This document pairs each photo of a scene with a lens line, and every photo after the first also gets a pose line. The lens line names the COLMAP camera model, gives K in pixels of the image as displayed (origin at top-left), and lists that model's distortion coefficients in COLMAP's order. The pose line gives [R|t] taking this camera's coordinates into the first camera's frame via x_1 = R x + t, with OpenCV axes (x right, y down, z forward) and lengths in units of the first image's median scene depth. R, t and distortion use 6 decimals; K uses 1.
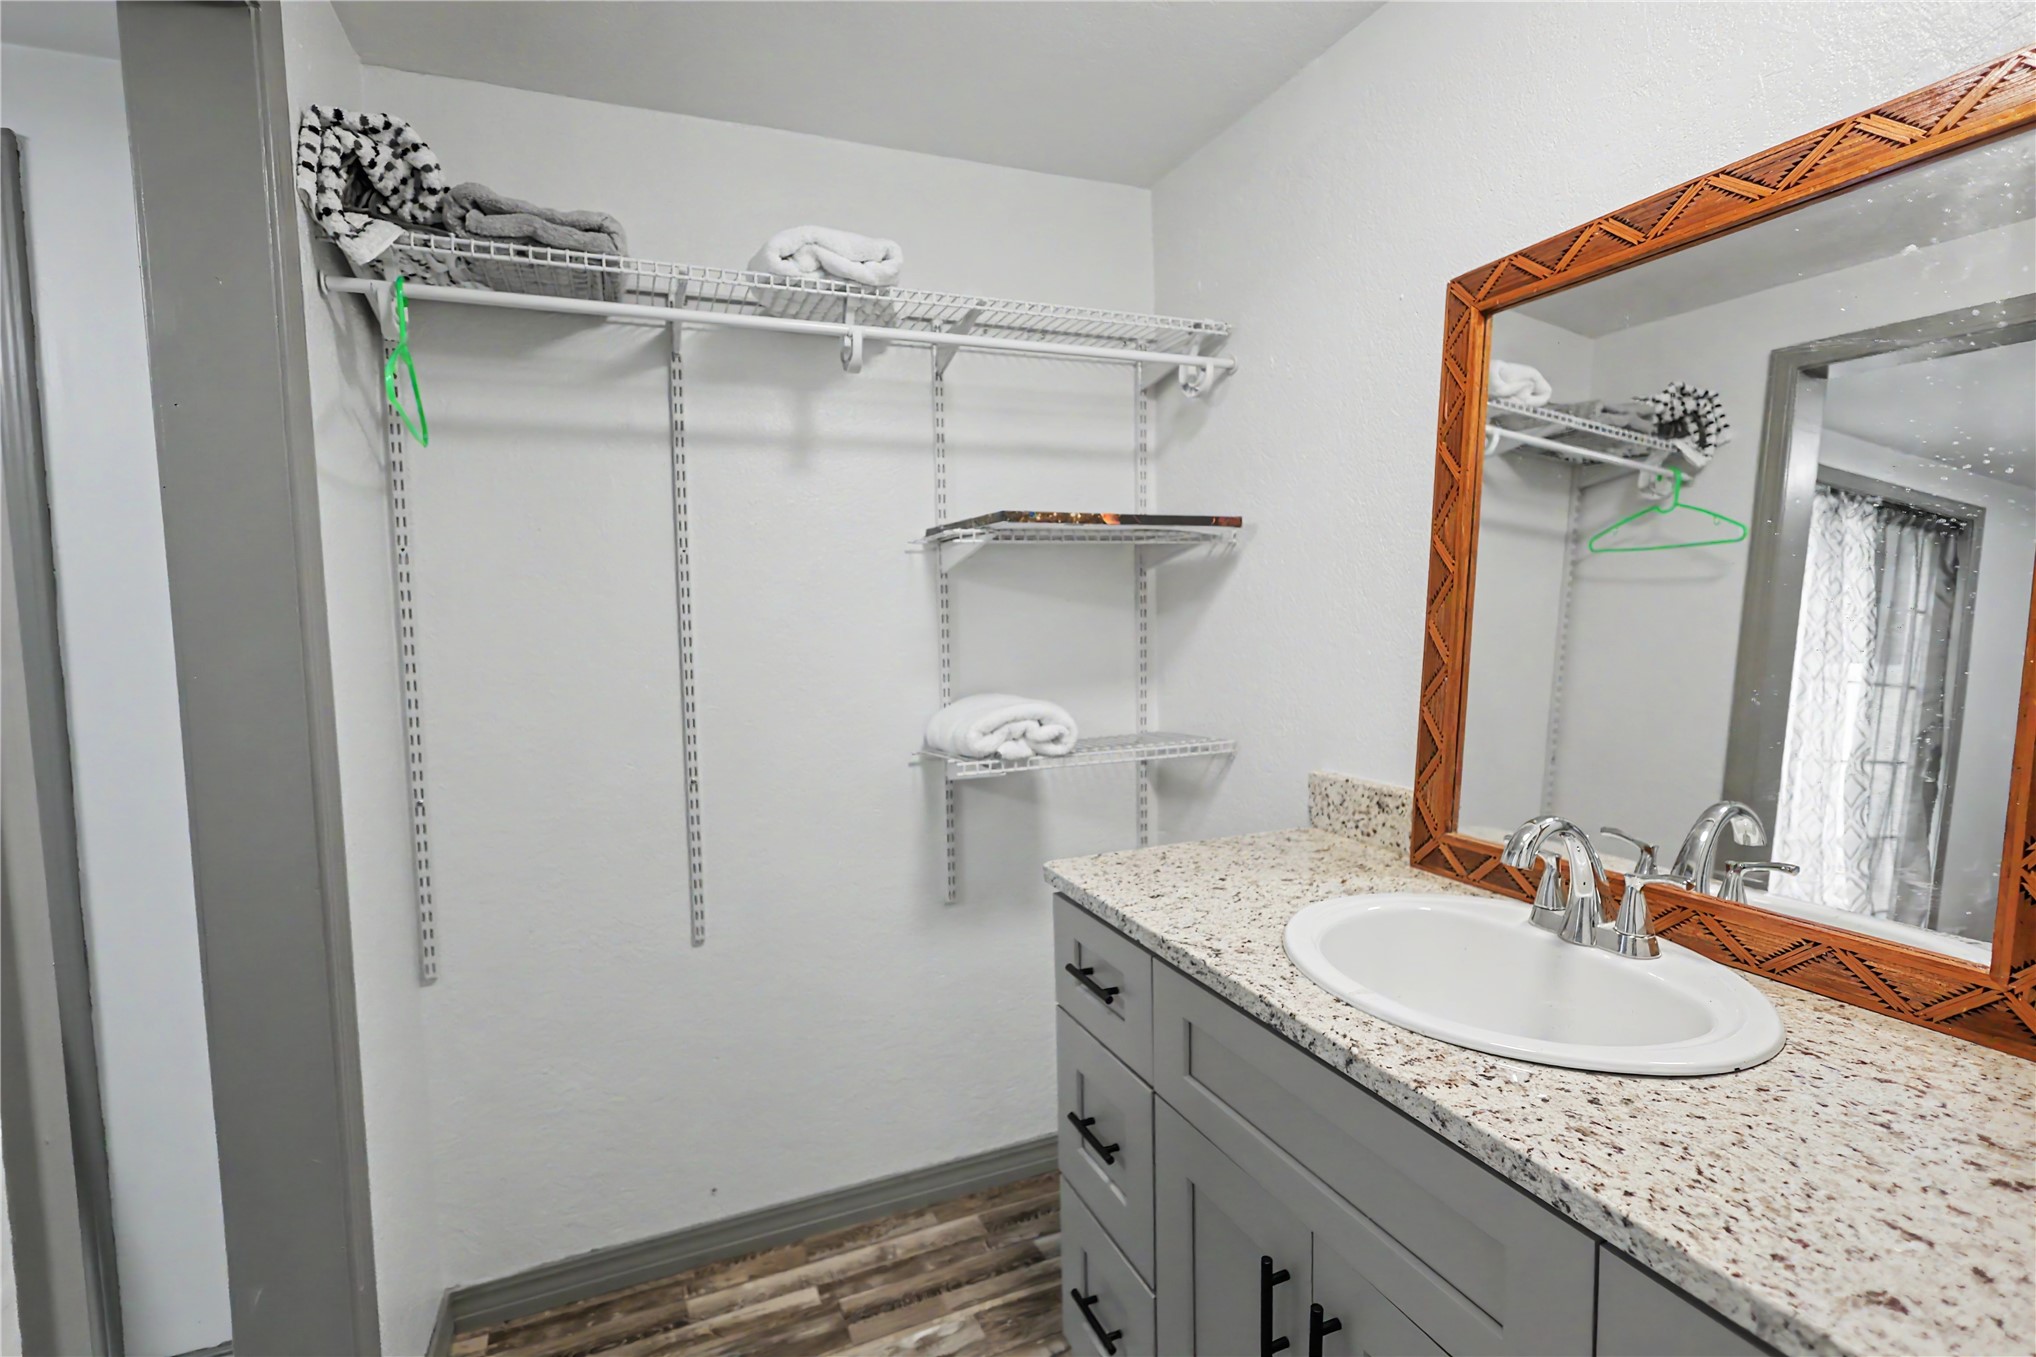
lens RADIAL K [[945.9, 0, 1017.1], [0, 945.9, 687.5], [0, 0, 1]] dist [-0.000251, 0.001698]
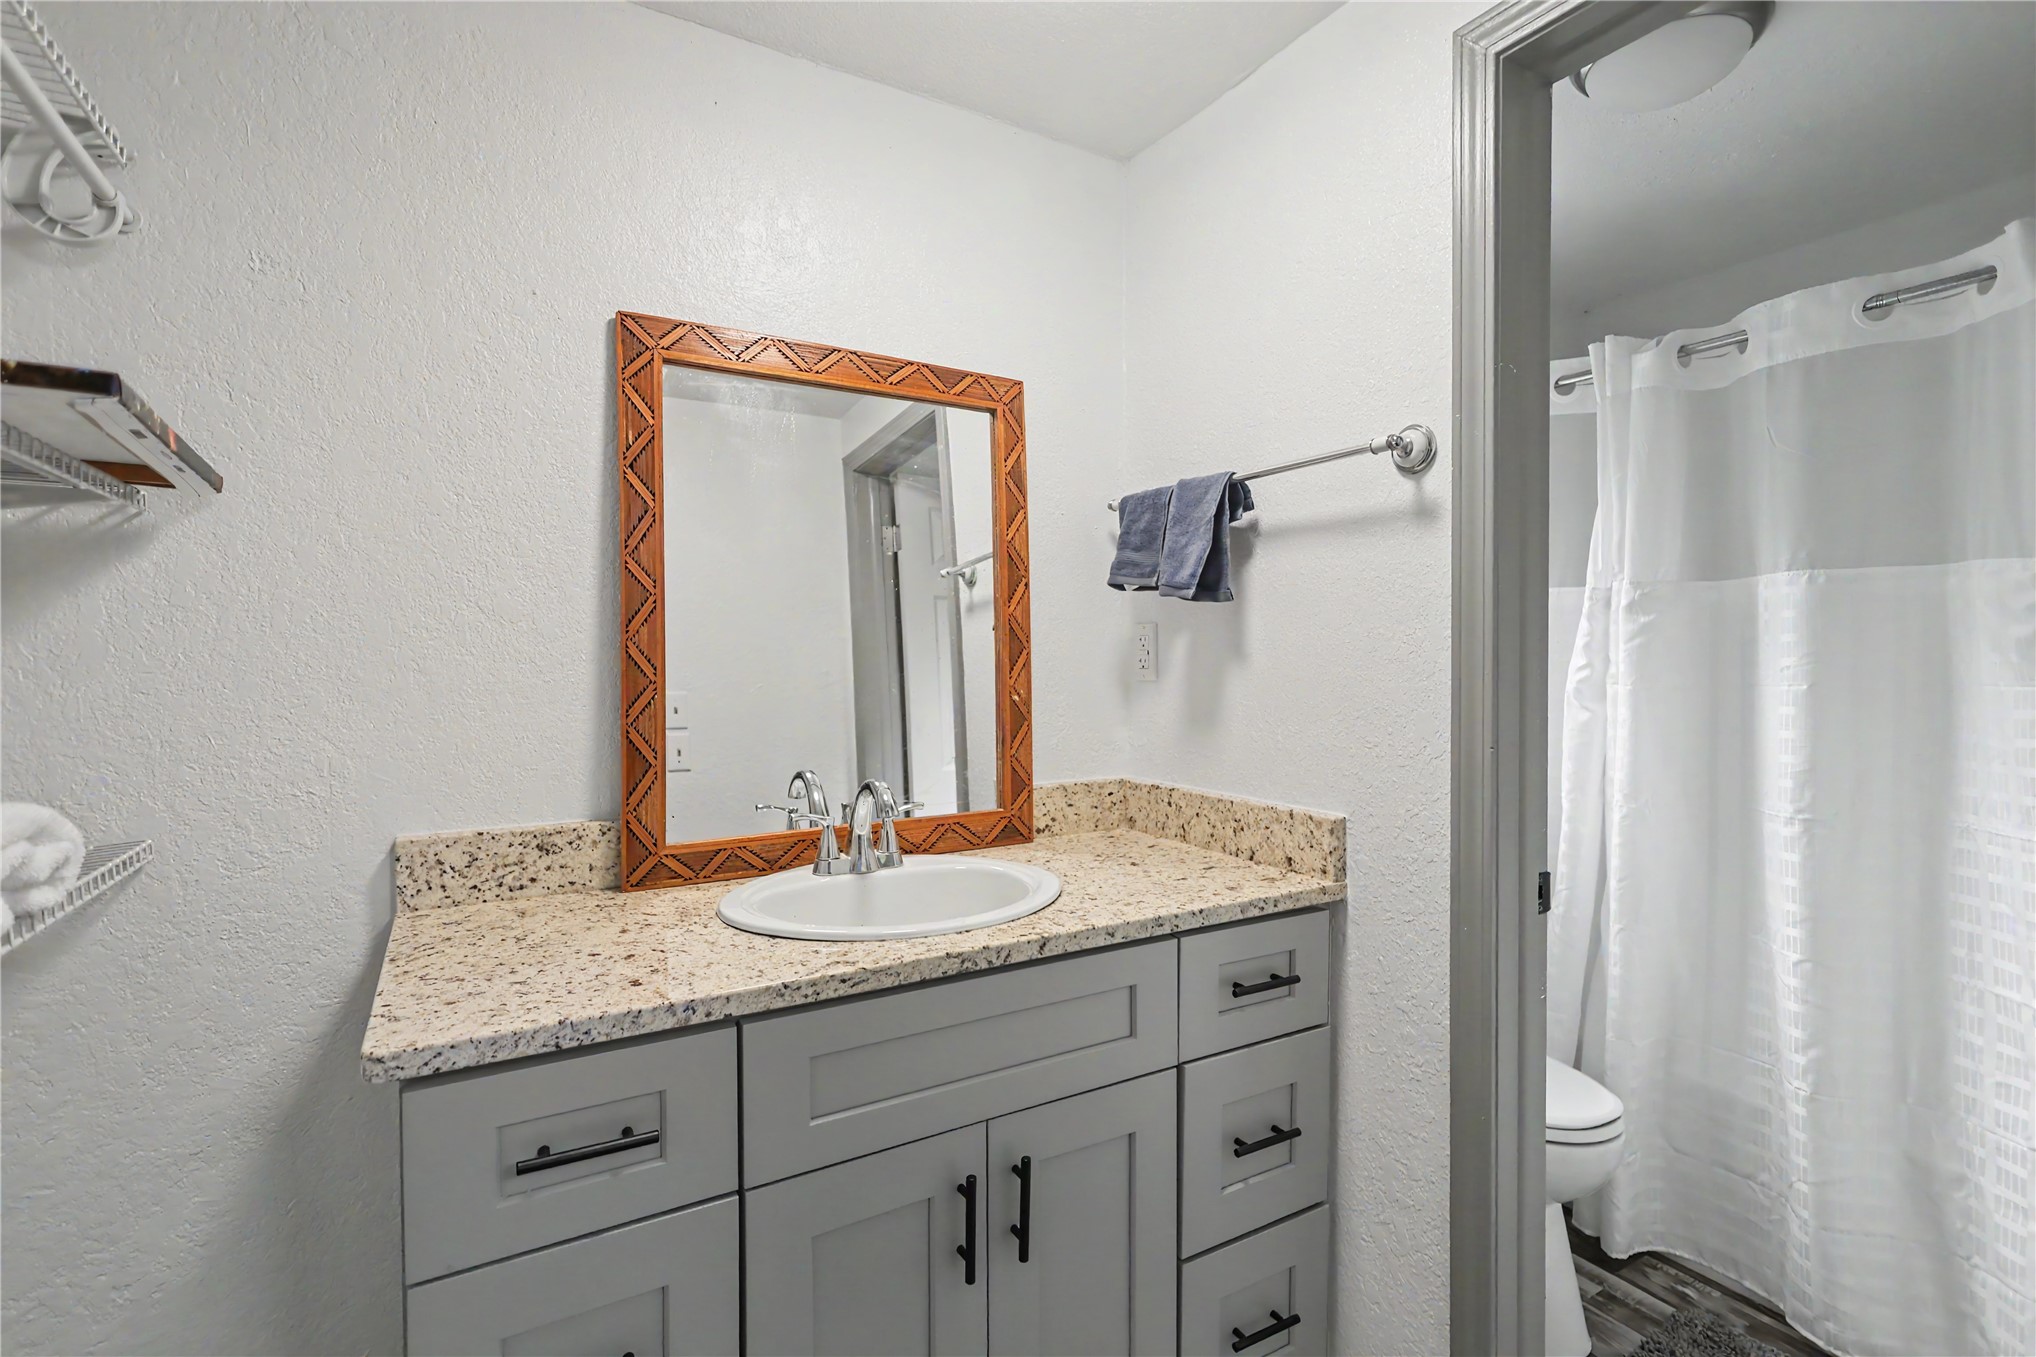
lens RADIAL K [[945.9, 0, 1023.9], [0, 945.9, 674.7], [0, 0, 1]] dist [-0.000251, 0.001698]
pose [[-0.151673, 0.006625, 0.988409, -0.774686], [0.089358, 0.995975, 0.007037, -0.003383], [-0.984383, 0.089389, -0.151654, 0.937852]]
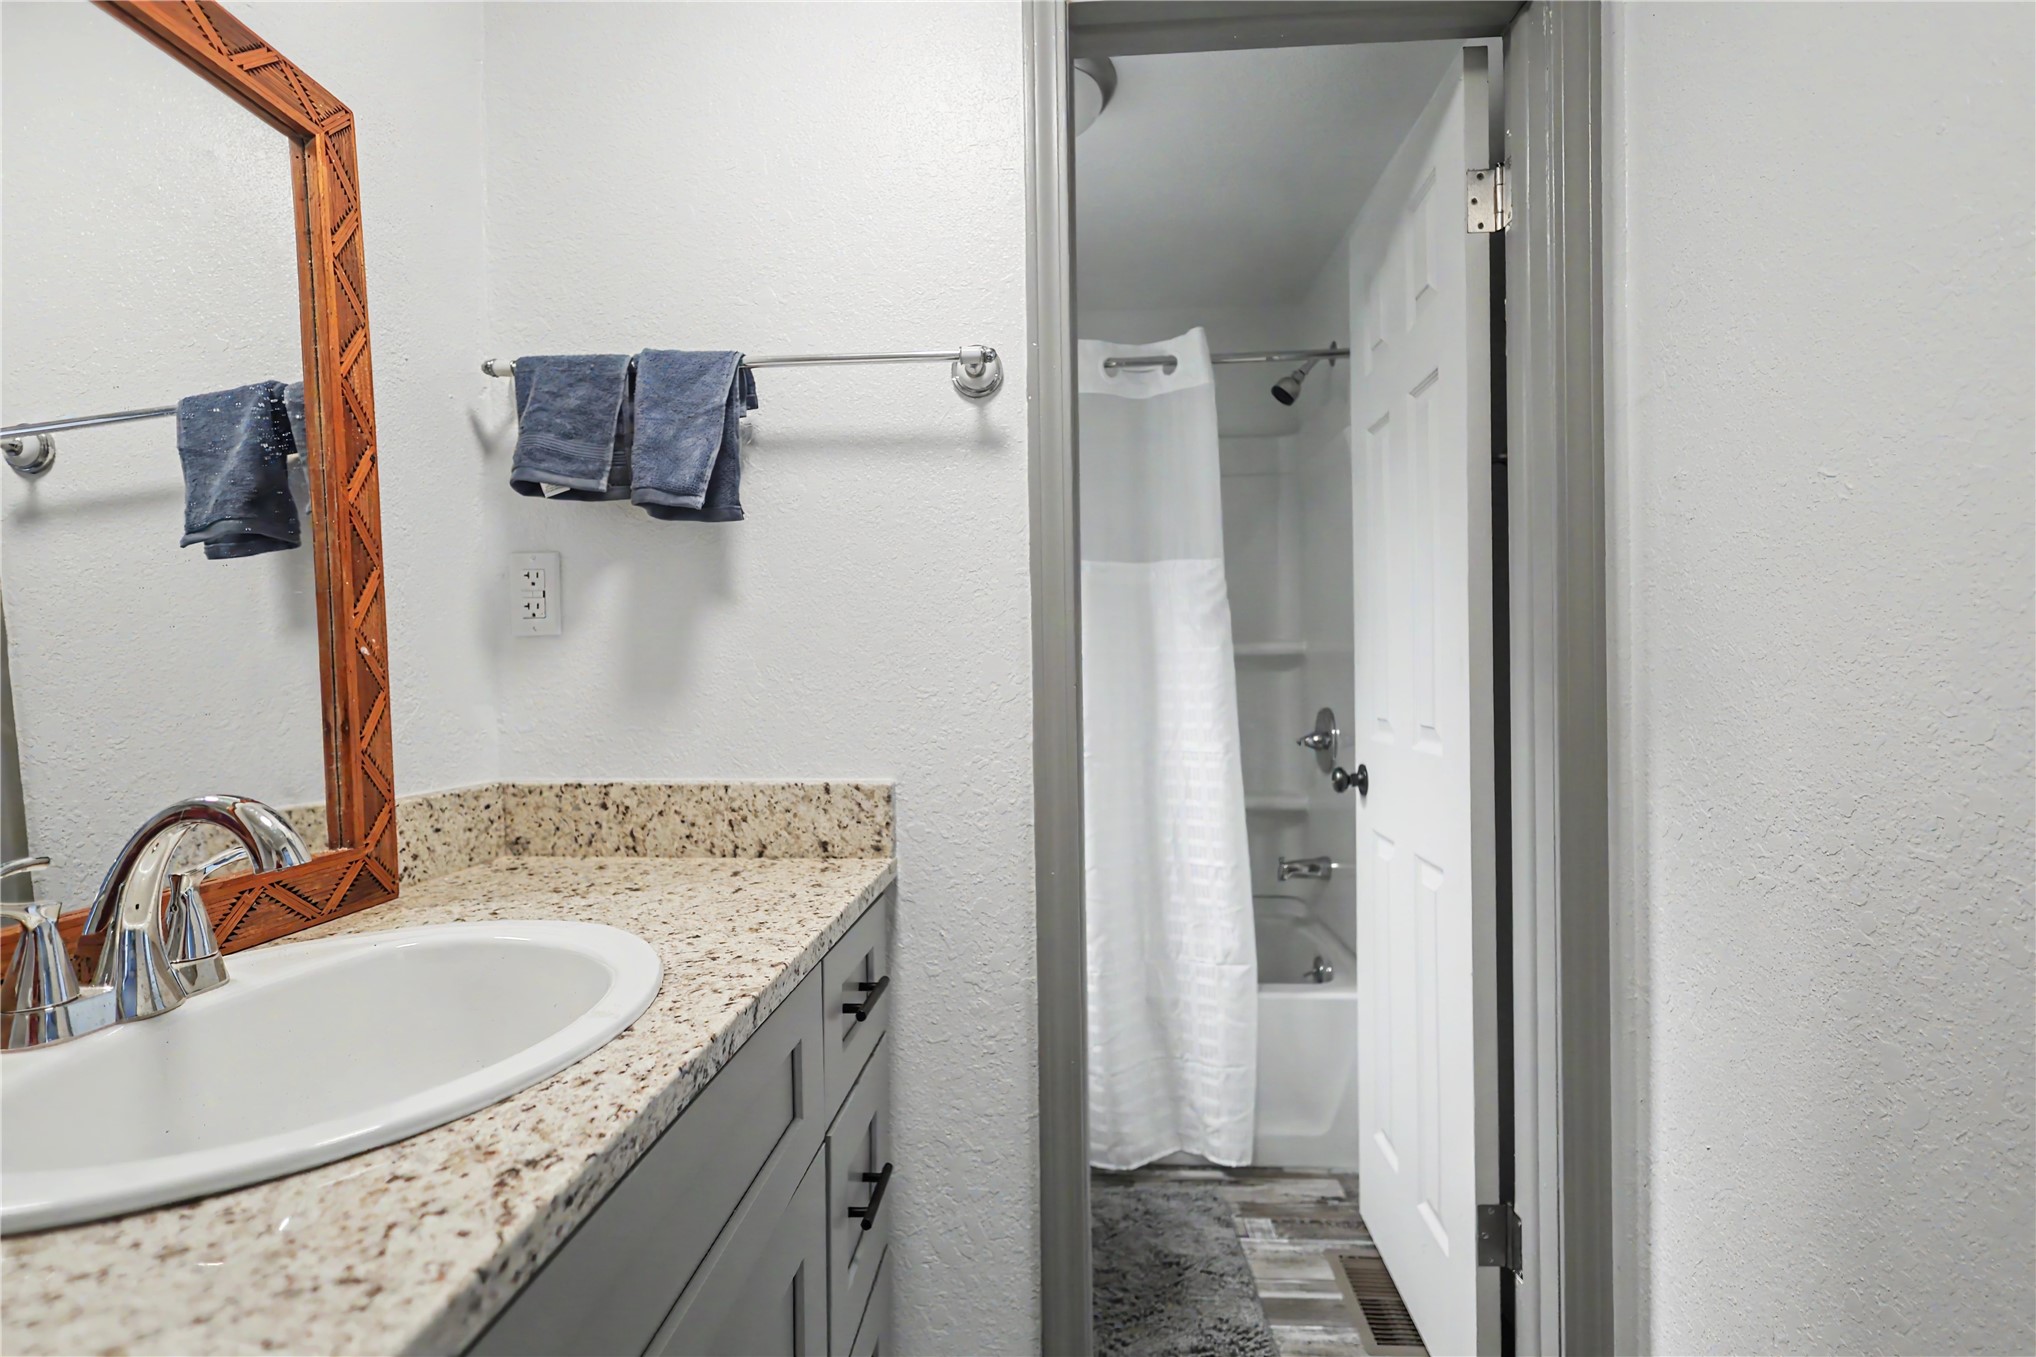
lens RADIAL K [[945.9, 0, 1025.7], [0, 945.9, 675.2], [0, 0, 1]] dist [-0.000251, 0.001698]
pose [[-0.900624, 0.034052, 0.433263, -0.175717], [0.069178, 0.995447, 0.065564, 0.052700], [-0.429058, 0.089021, -0.898880, 1.260019]]
